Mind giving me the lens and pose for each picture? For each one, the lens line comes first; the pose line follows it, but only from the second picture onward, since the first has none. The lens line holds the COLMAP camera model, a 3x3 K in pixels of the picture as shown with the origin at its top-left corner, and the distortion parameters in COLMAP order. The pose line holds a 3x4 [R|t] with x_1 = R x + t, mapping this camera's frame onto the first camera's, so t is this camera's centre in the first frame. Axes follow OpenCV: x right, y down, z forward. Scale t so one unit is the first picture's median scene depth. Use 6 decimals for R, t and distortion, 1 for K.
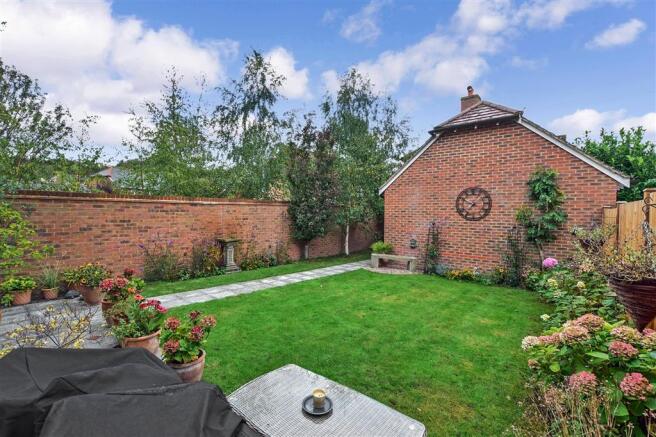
lens RADIAL K [[296.3, 0, 327.4], [0, 296.3, 216.0], [0, 0, 1]] dist [-0.025955, -0.000074]
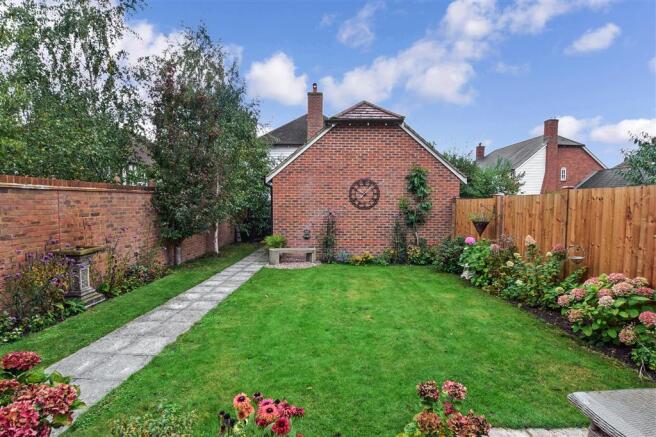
lens RADIAL K [[296.3, 0, 328.2], [0, 296.3, 216.3], [0, 0, 1]] dist [-0.025955, -0.000074]
pose [[0.763113, -0.035933, 0.645265, -0.326259], [0.011113, 0.999035, 0.042490, -0.006986], [-0.646170, -0.025253, 0.762776, 0.243748]]
